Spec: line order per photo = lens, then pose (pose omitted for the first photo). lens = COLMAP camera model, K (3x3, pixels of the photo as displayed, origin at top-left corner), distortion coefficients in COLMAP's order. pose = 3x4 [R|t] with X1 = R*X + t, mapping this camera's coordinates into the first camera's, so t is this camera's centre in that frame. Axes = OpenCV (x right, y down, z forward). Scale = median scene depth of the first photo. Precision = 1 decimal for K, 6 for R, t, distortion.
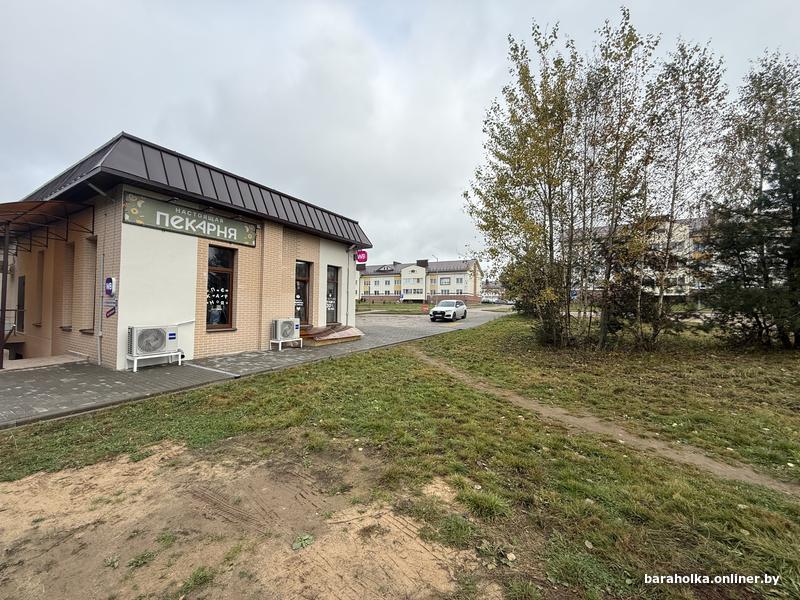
lens RADIAL K [[318.0, 0, 398.2], [0, 318.0, 299.4], [0, 0, 1]] dist [0.000226, -0.000483]
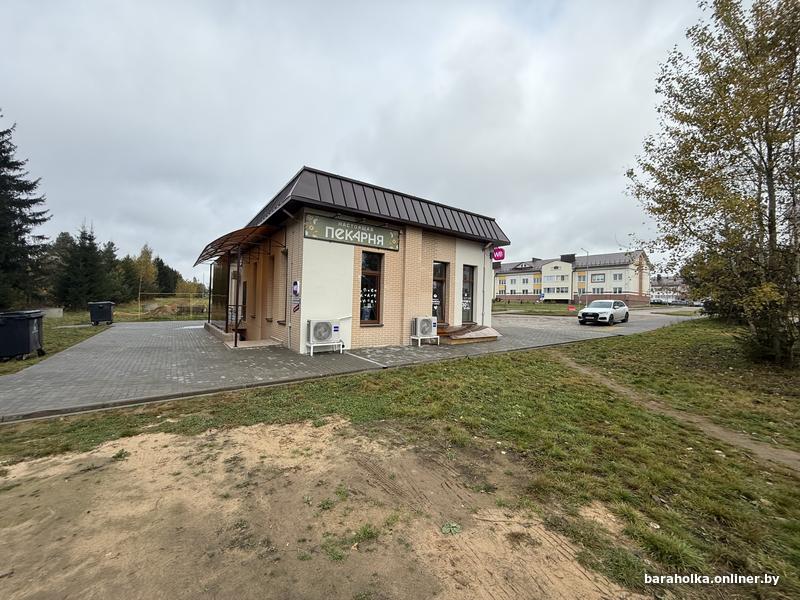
lens RADIAL K [[318.0, 0, 397.6], [0, 318.0, 299.1], [0, 0, 1]] dist [0.000226, -0.000483]
pose [[0.915177, 0.003765, -0.403035, -0.010097], [-0.003461, 0.999993, 0.001483, 0.000340], [0.403038, 0.000038, 0.915183, -0.008965]]
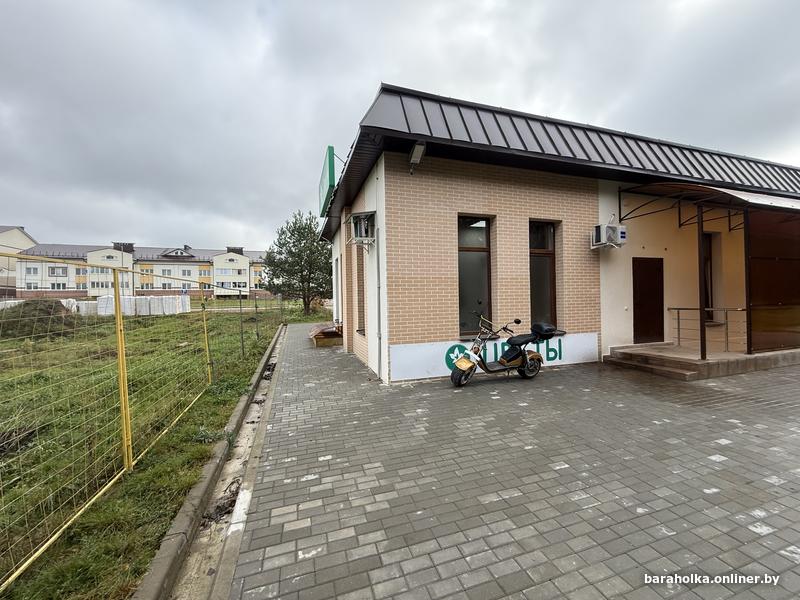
lens RADIAL K [[318.0, 0, 391.5], [0, 318.0, 299.0], [0, 0, 1]] dist [0.000226, -0.000483]
pose [[0.671276, -0.021149, 0.740905, -2.718461], [0.010121, 0.999761, 0.019368, -0.007888], [-0.741138, -0.005502, 0.671330, 1.452901]]
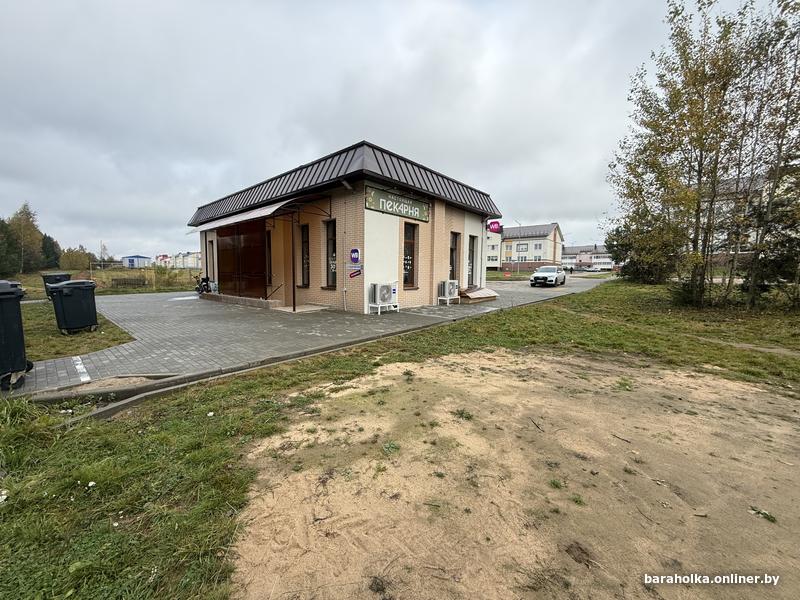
lens RADIAL K [[318.0, 0, 398.2], [0, 318.0, 298.7], [0, 0, 1]] dist [0.000226, -0.000483]
pose [[0.982305, 0.010269, -0.187005, -0.377326], [0.007972, 0.995298, 0.096530, 0.013581], [0.187117, -0.096313, 0.977605, -0.300797]]
